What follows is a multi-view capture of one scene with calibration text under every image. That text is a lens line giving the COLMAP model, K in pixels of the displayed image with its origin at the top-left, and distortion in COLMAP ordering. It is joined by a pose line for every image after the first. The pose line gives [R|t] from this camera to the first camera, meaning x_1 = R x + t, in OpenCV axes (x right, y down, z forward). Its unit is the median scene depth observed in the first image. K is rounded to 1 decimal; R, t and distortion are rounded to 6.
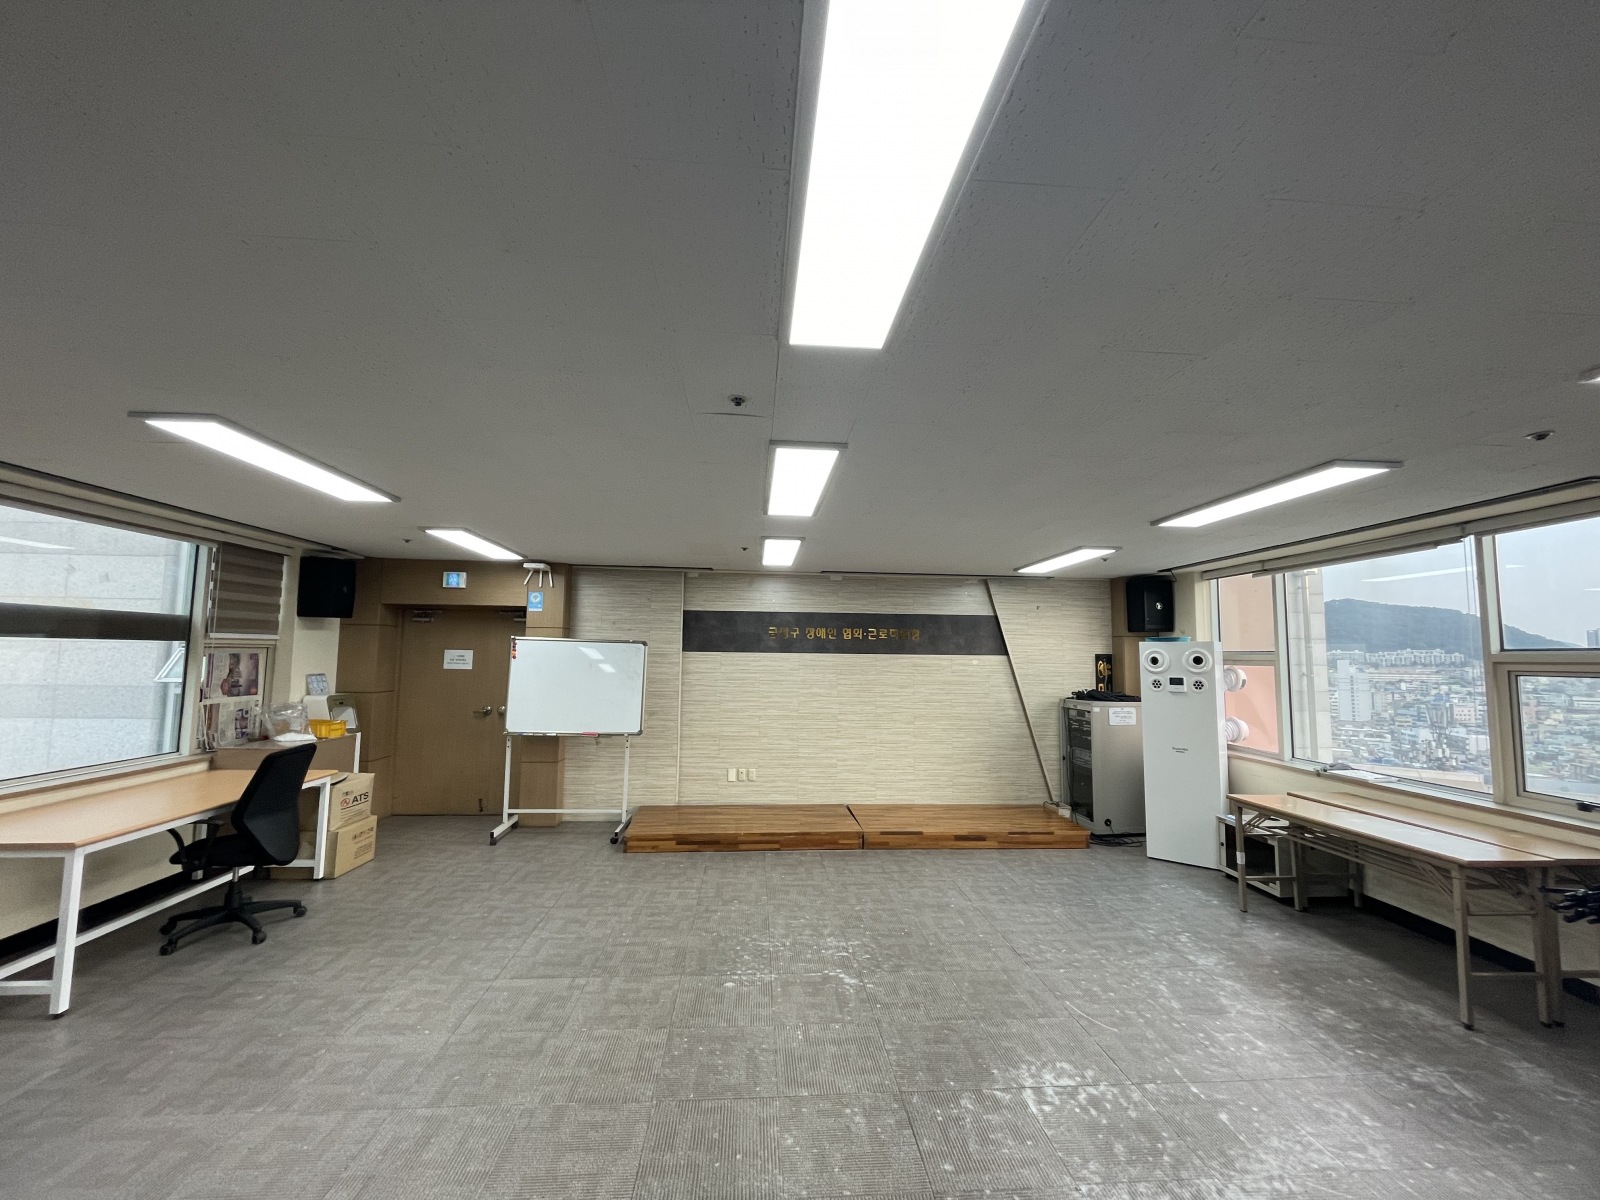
lens RADIAL K [[646.7, 0, 798.6], [0, 646.7, 602.6], [0, 0, 1]] dist [-0.003892, 0.000721]
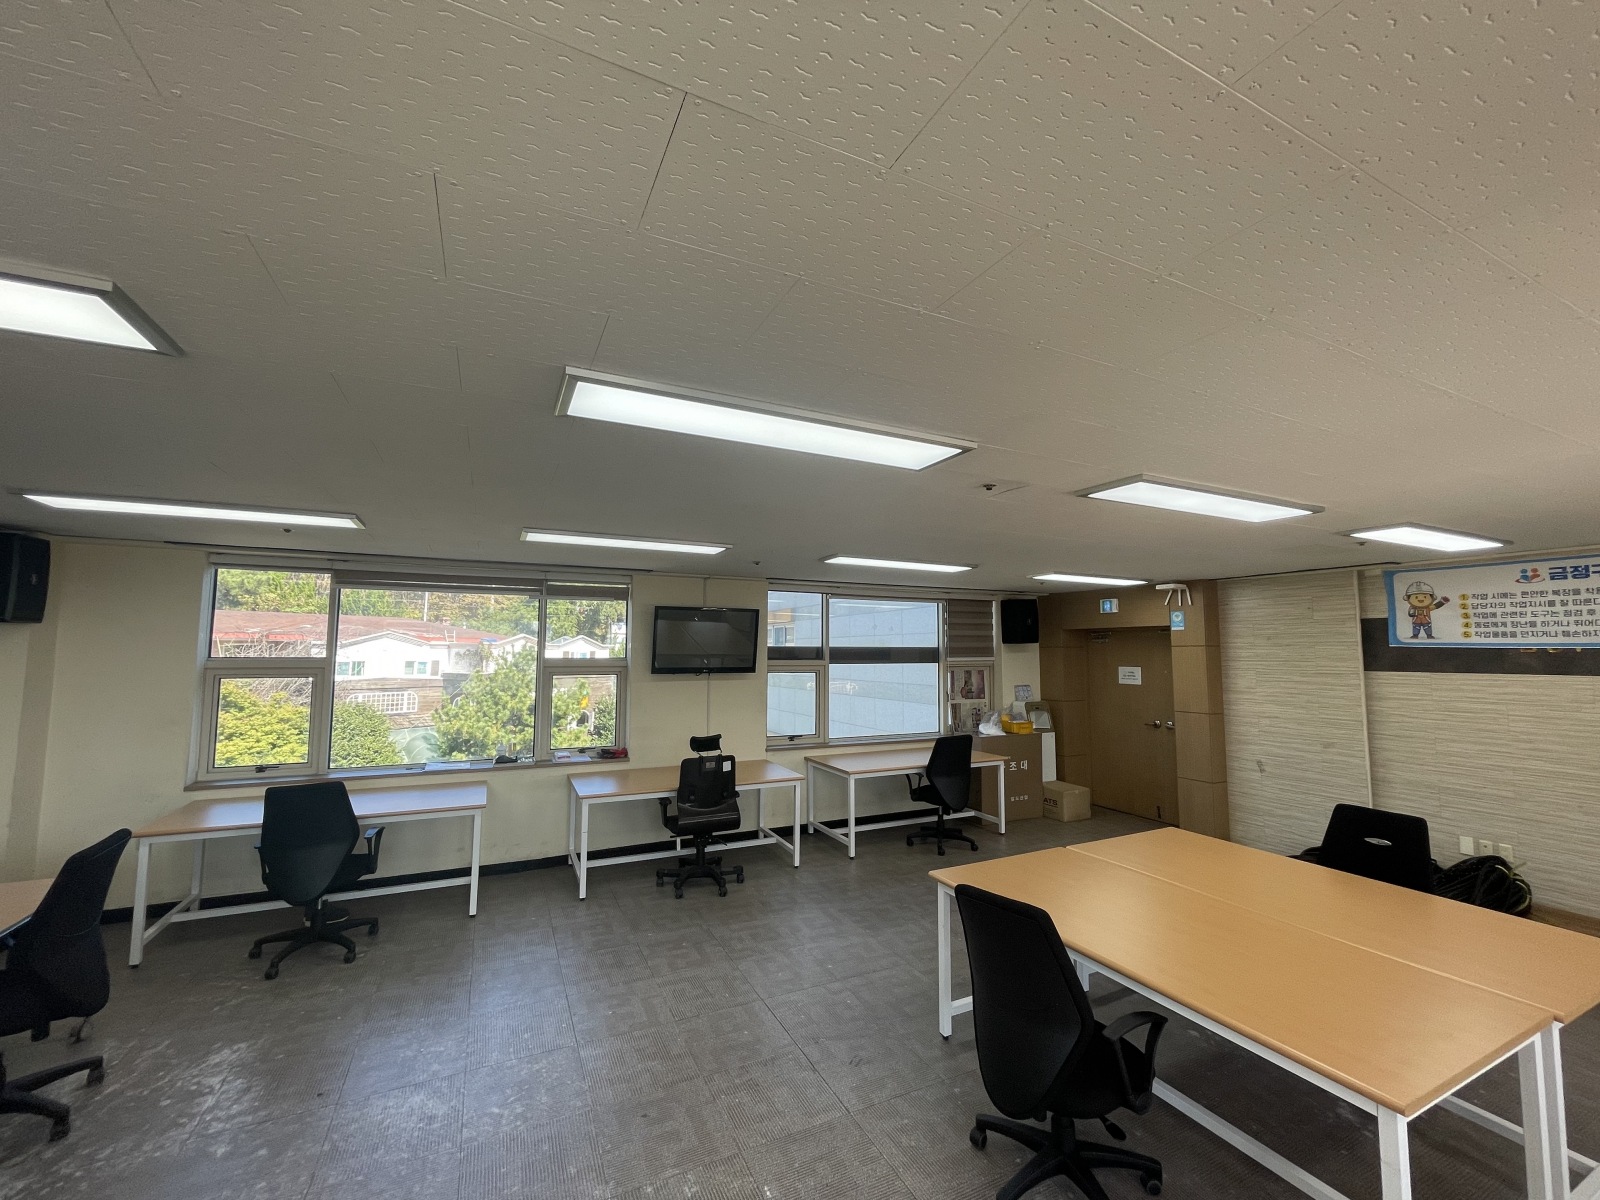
lens RADIAL K [[646.7, 0, 801.2], [0, 646.7, 602.9], [0, 0, 1]] dist [-0.003892, 0.000721]
pose [[0.367152, -0.083095, -0.926442, 0.375123], [0.079110, 0.995183, -0.057908, -0.020156], [0.926791, -0.052030, 0.371957, 0.082983]]
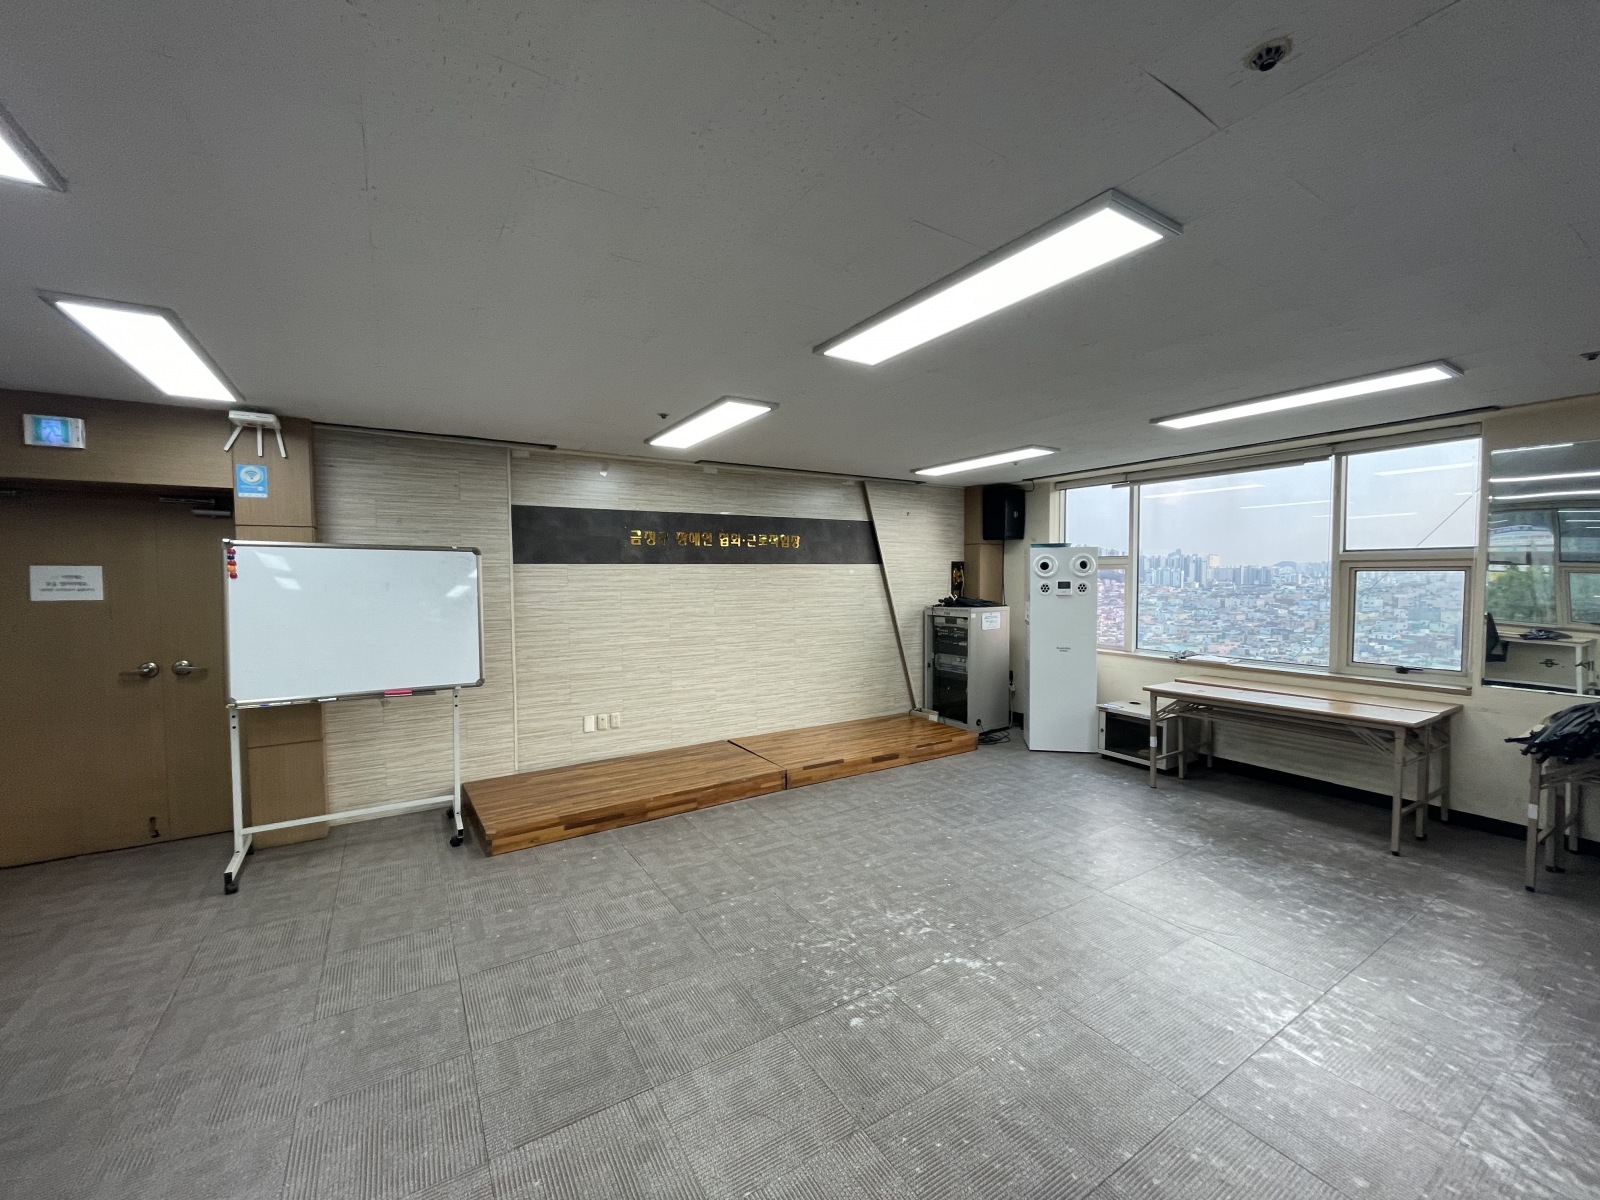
lens RADIAL K [[646.7, 0, 799.7], [0, 646.7, 602.6], [0, 0, 1]] dist [-0.003892, 0.000721]
pose [[0.882416, -0.040285, 0.468743, -0.287591], [-0.021207, 0.991909, 0.125170, 0.027948], [-0.469992, -0.120393, 0.874421, 0.280081]]
